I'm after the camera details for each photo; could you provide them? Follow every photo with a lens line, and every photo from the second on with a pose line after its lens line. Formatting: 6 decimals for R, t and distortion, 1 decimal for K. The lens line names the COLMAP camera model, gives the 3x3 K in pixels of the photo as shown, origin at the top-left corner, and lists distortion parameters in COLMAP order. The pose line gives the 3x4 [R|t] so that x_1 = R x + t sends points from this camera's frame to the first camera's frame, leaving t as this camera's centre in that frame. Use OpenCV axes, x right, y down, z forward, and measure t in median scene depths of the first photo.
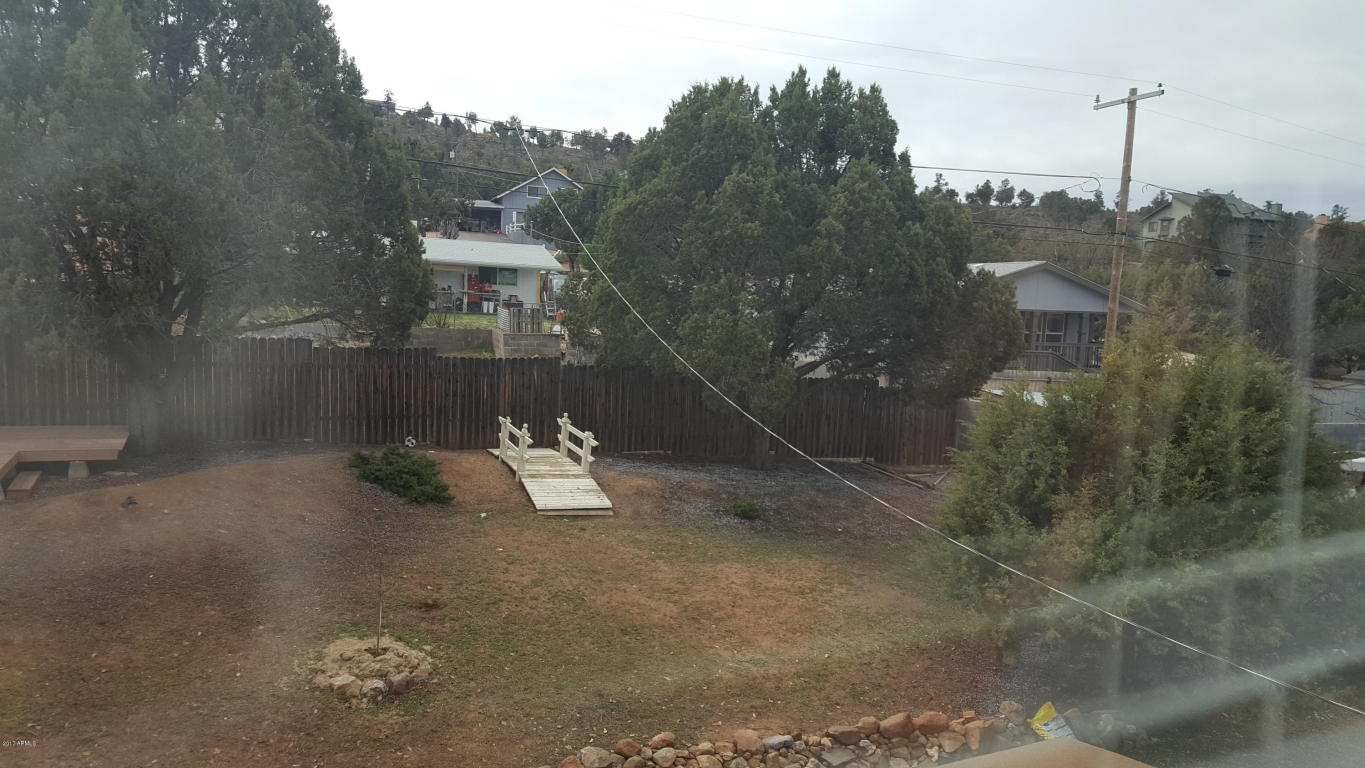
lens RADIAL K [[968.3, 0, 672.3], [0, 968.3, 406.0], [0, 0, 1]] dist [0.141594, -0.291893]
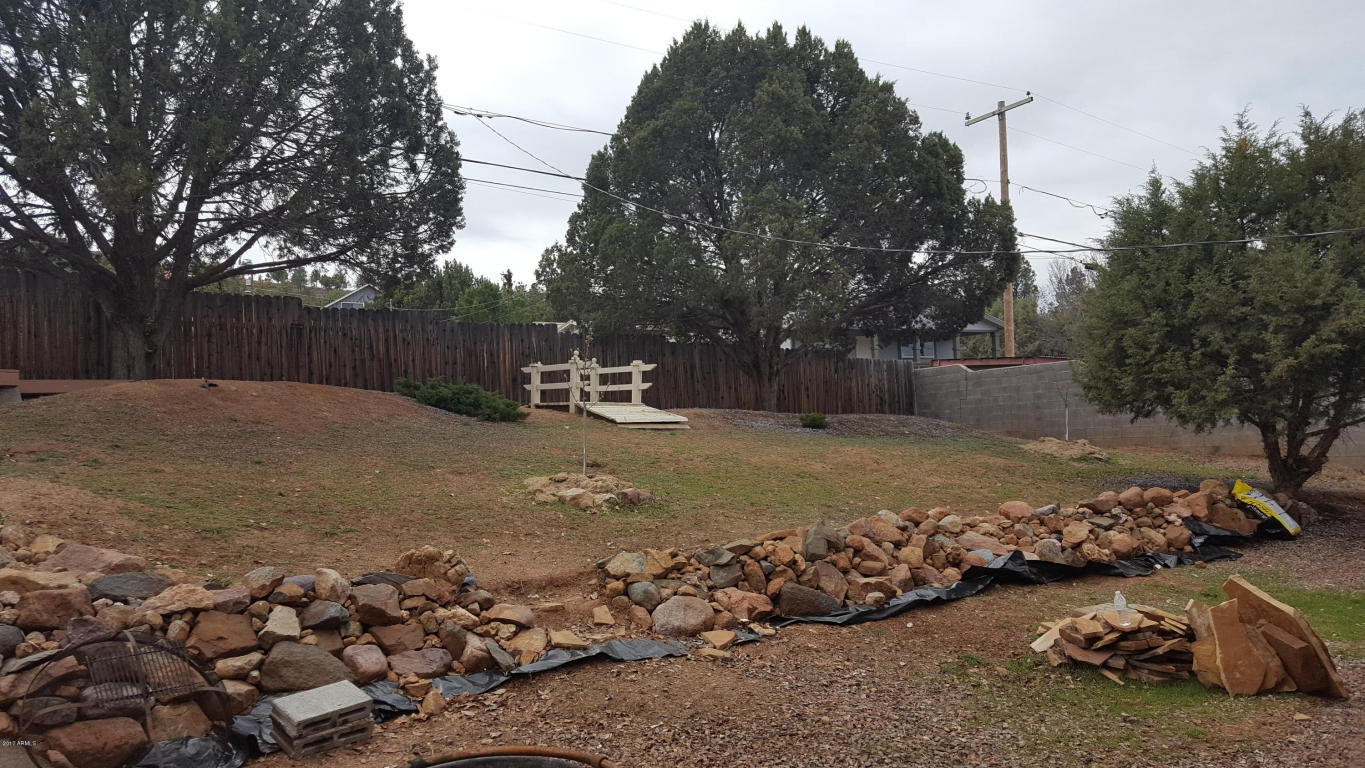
lens RADIAL K [[968.3, 0, 672.3], [0, 968.3, 406.0], [0, 0, 1]] dist [0.141594, -0.291893]
pose [[0.974686, -0.078600, 0.209305, -0.220944], [0.106389, 0.986437, -0.124993, 0.167696], [-0.196642, 0.144097, 0.969829, 0.075746]]
